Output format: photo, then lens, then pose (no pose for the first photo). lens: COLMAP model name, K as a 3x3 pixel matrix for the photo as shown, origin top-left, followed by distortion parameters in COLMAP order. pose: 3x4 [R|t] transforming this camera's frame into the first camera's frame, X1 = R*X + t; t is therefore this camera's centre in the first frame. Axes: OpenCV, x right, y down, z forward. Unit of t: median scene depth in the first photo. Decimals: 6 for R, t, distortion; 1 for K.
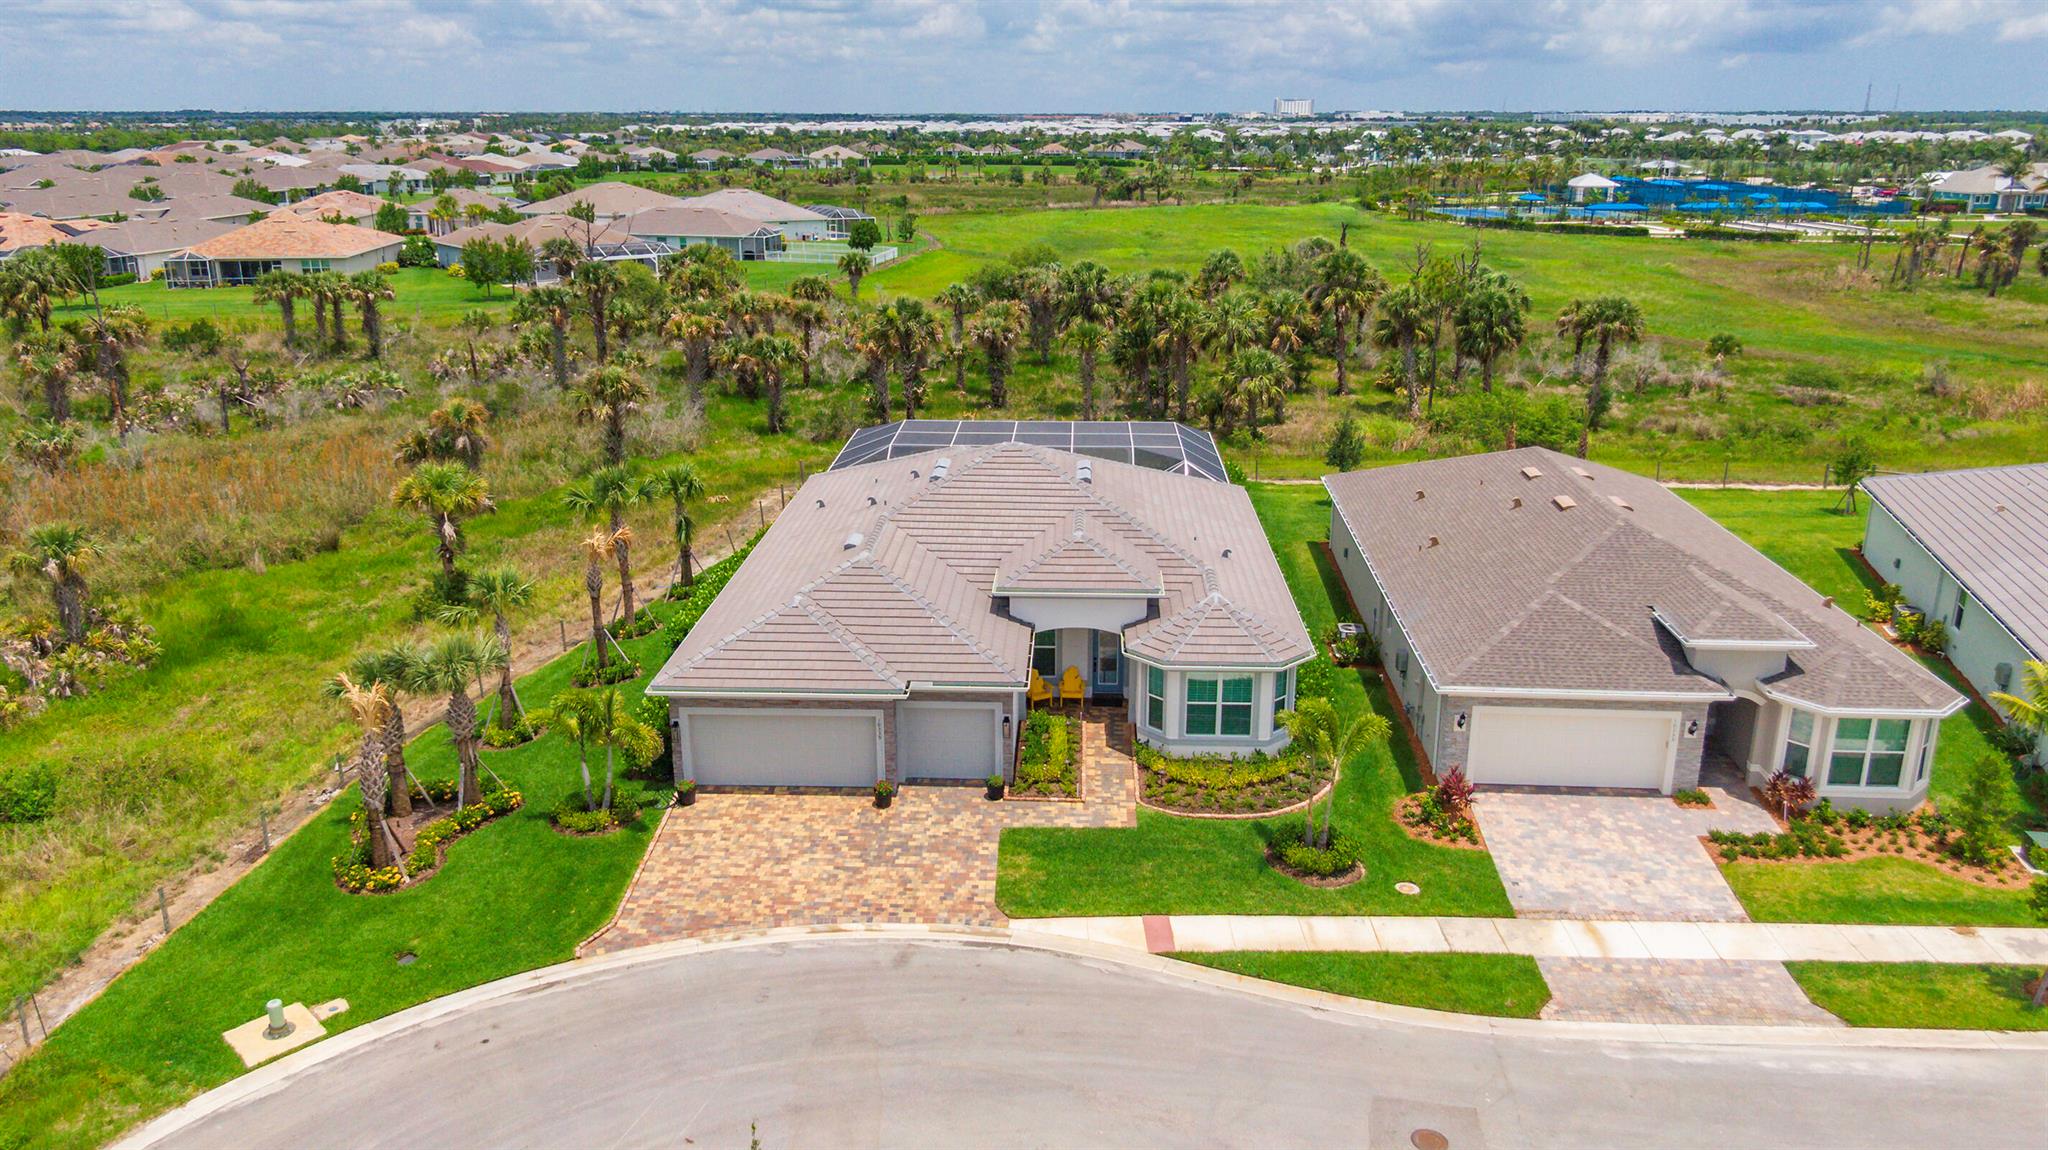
lens RADIAL K [[1510.5, 0, 1024.0], [0, 1510.5, 575.0], [0, 0, 1]] dist [0.021822, -0.056124]
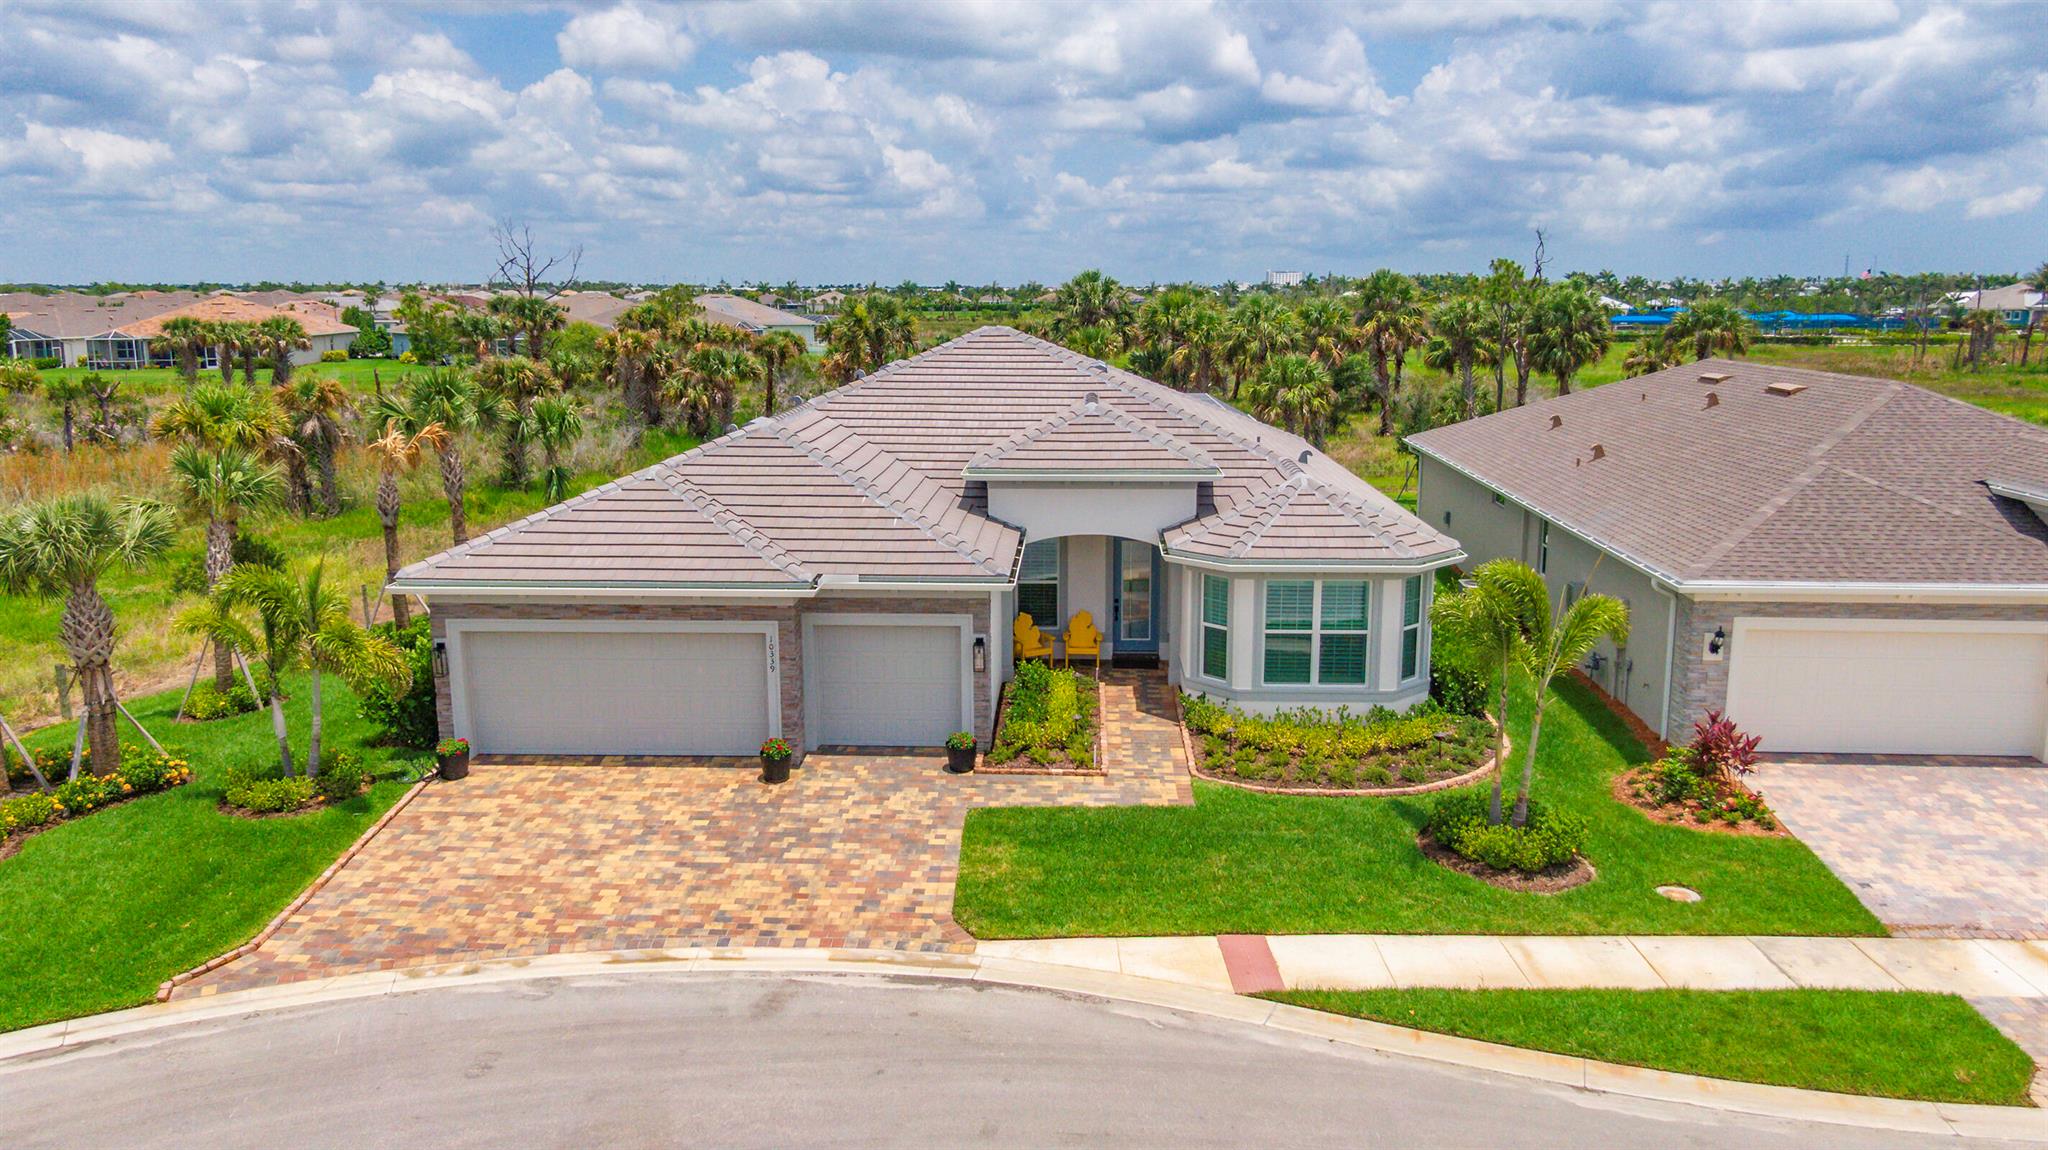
lens RADIAL K [[1510.5, 0, 1024.0], [0, 1510.5, 575.0], [0, 0, 1]] dist [0.021822, -0.056124]
pose [[0.999999, -0.001250, 0.000666, 0.006569], [0.001315, 0.994093, -0.108521, 0.139091], [-0.000527, 0.108522, 0.994094, 0.392356]]
